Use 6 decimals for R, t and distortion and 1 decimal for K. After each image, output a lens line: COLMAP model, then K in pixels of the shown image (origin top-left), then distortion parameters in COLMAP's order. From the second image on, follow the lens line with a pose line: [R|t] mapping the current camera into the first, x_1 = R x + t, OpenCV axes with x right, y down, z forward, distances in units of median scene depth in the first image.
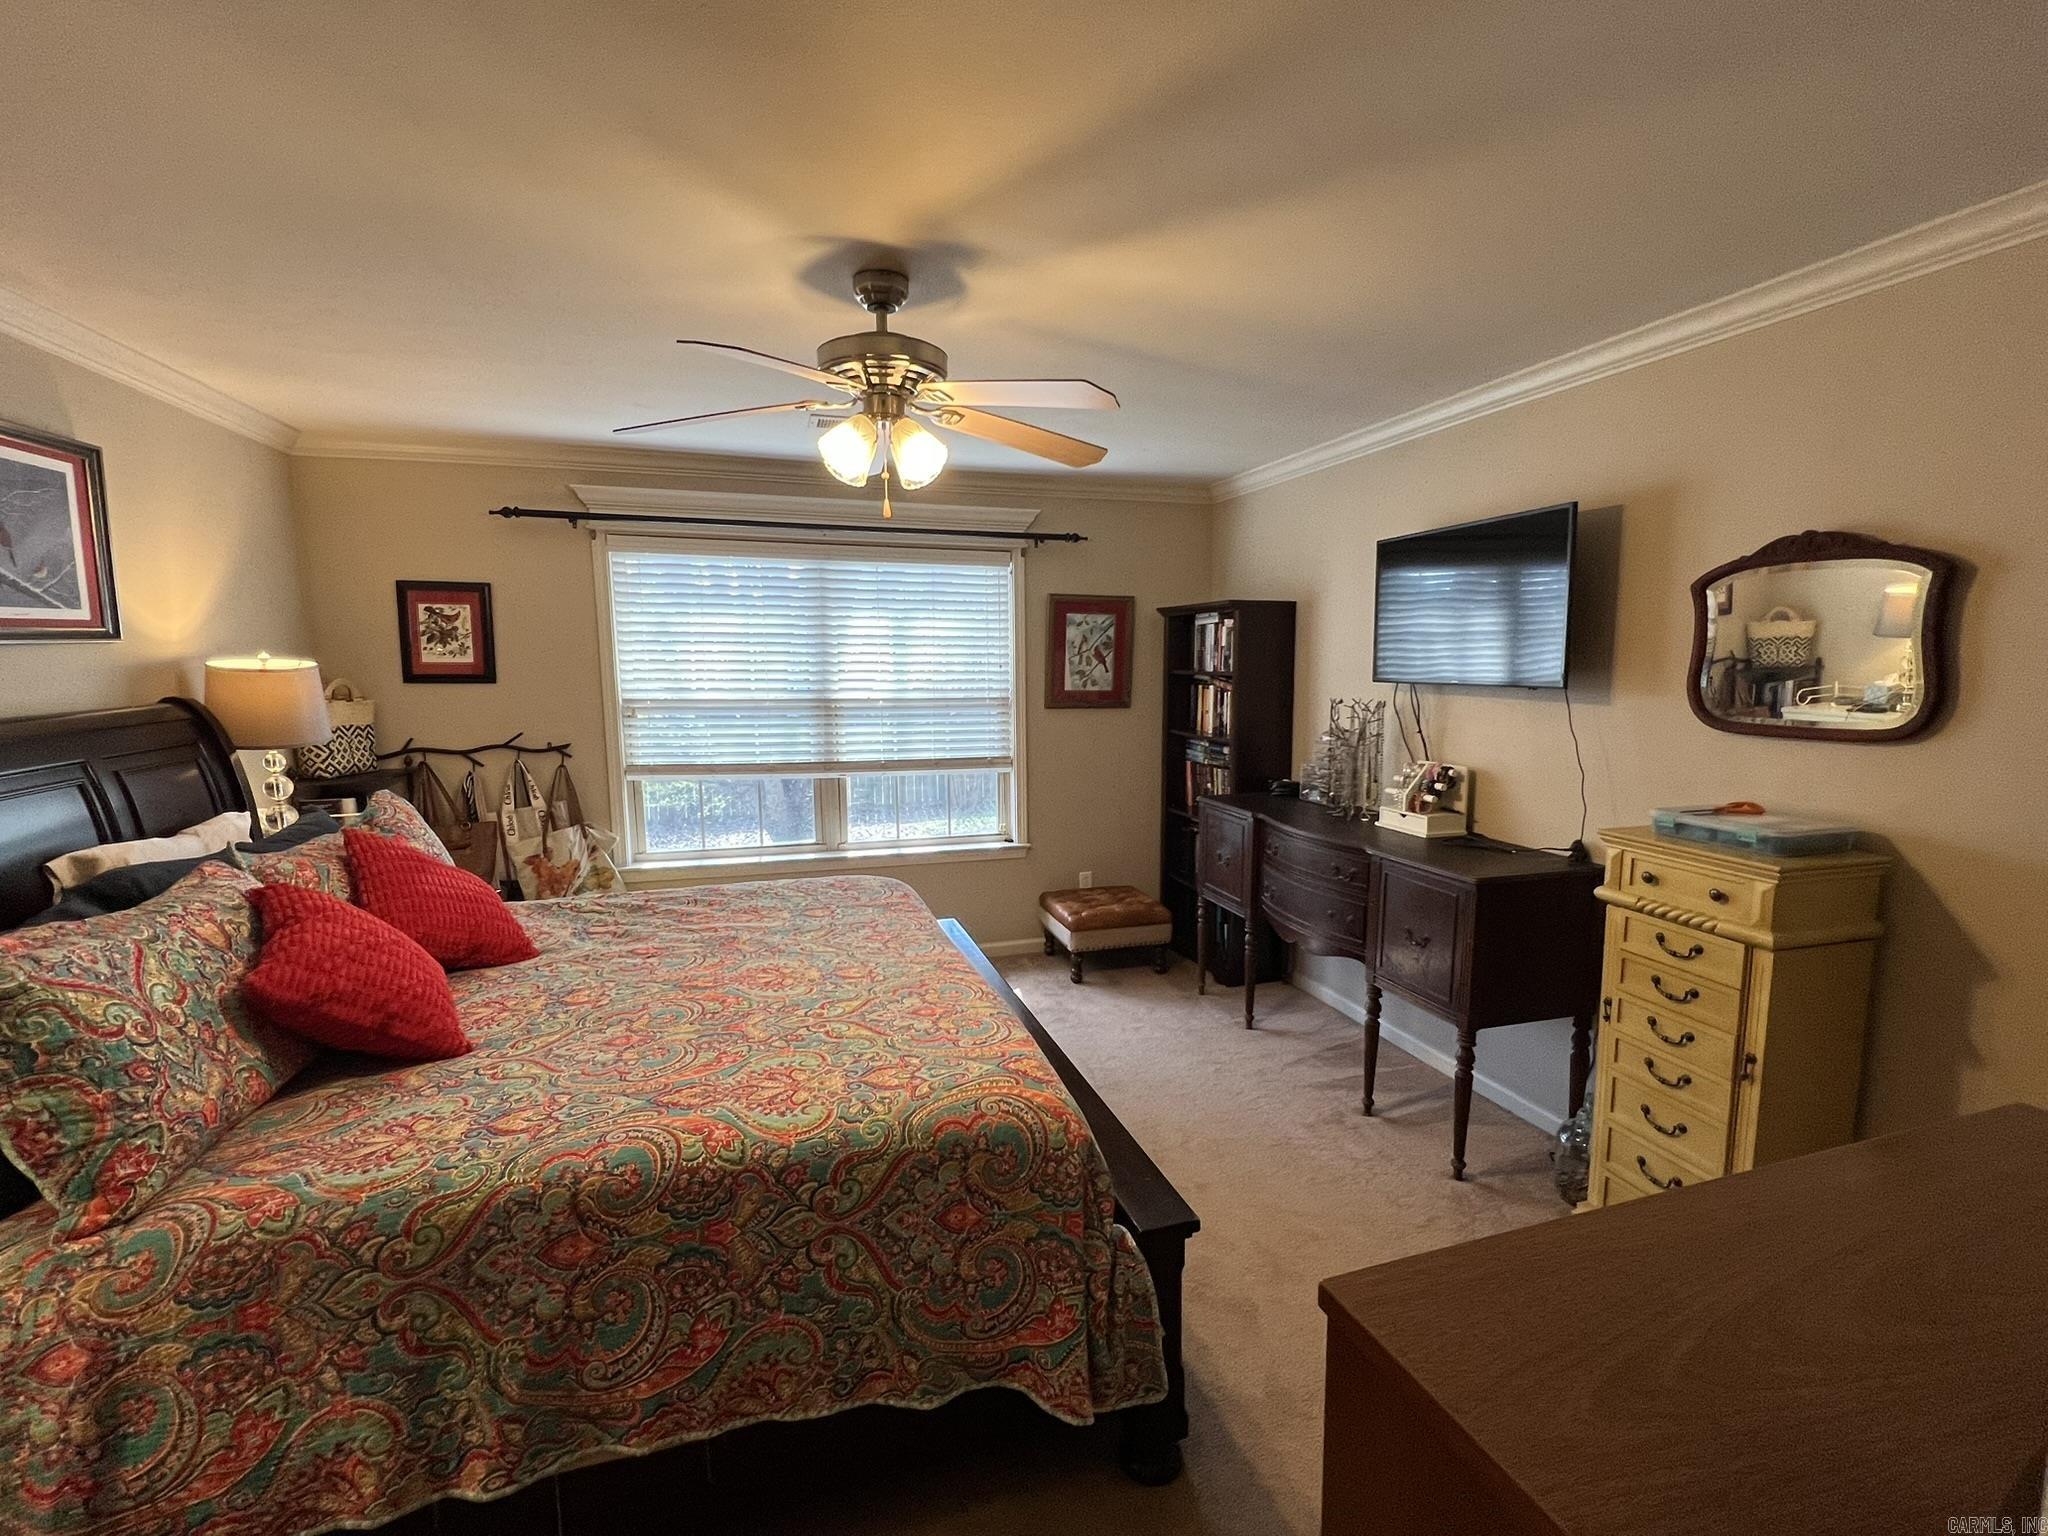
lens RADIAL K [[930.9, 0, 1028.6], [0, 930.9, 764.6], [0, 0, 1]] dist [-0.000513, 0.000459]
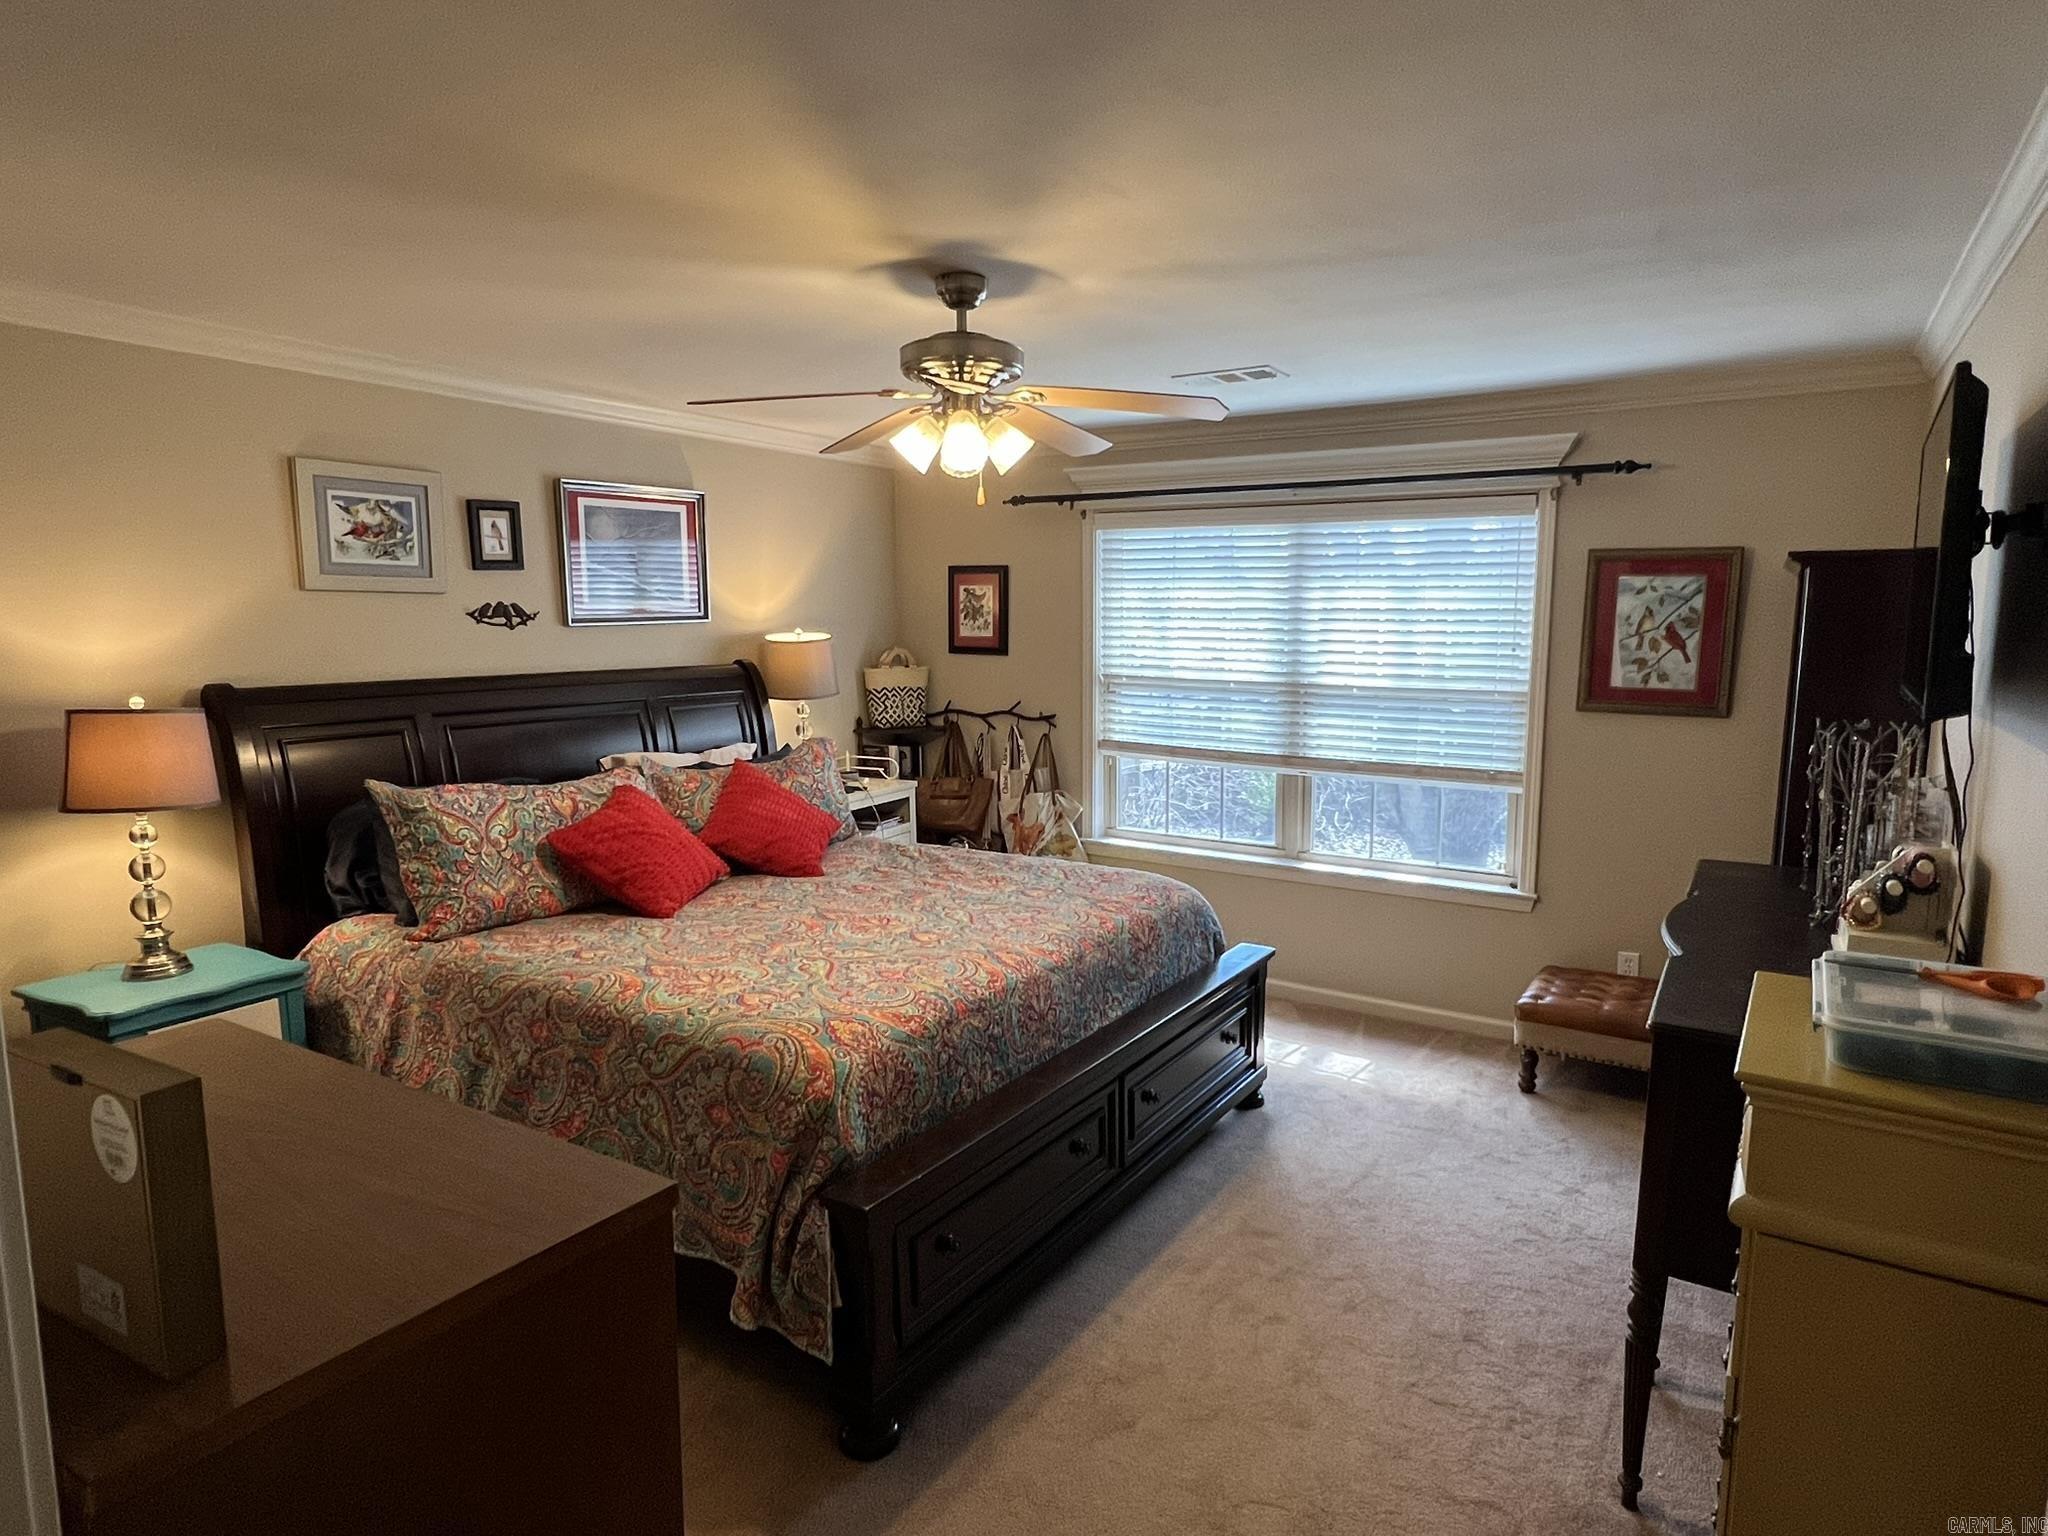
lens RADIAL K [[1156.9, 0, 1028.7], [0, 1156.9, 769.7], [0, 0, 1]] dist [-0.000558, -0.002270]
pose [[0.644879, 0.100727, -0.757618, 0.503188], [-0.092941, 0.994256, 0.053077, -0.027551], [0.758612, 0.036186, 0.650537, 0.128191]]
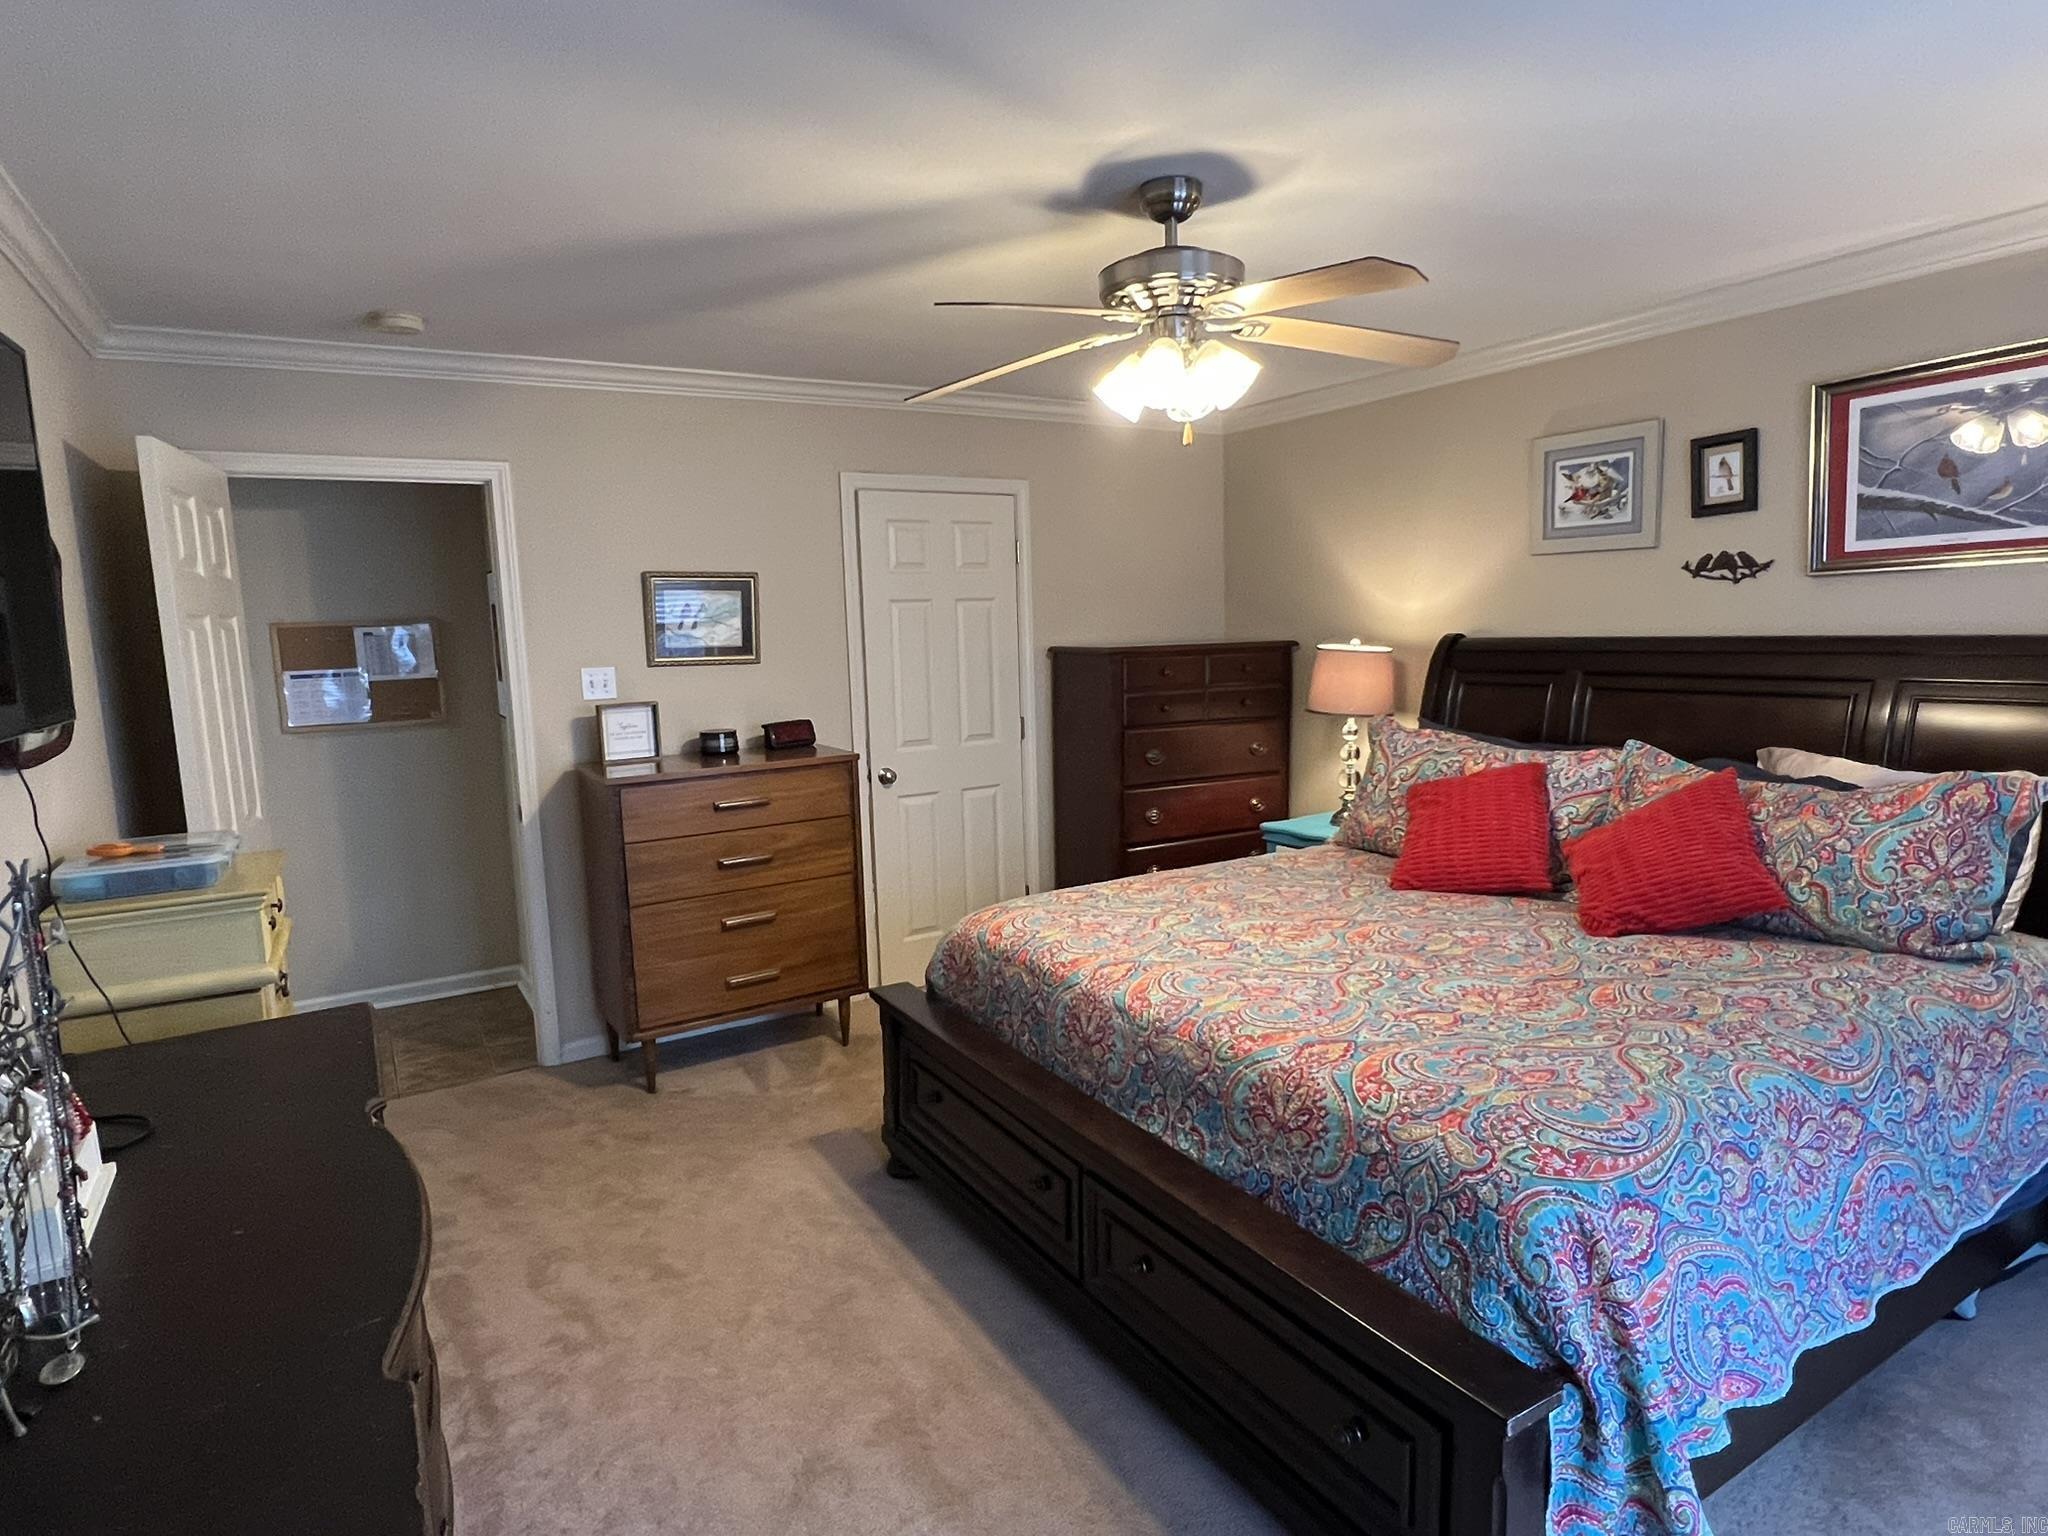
lens RADIAL K [[1156.9, 0, 1029.9], [0, 1156.9, 764.6], [0, 0, 1]] dist [-0.000558, -0.002270]
pose [[-0.971511, 0.066522, -0.227467, 0.141305], [0.008595, 0.969057, 0.246688, -0.140617], [0.236838, 0.237705, -0.942021, 1.165017]]
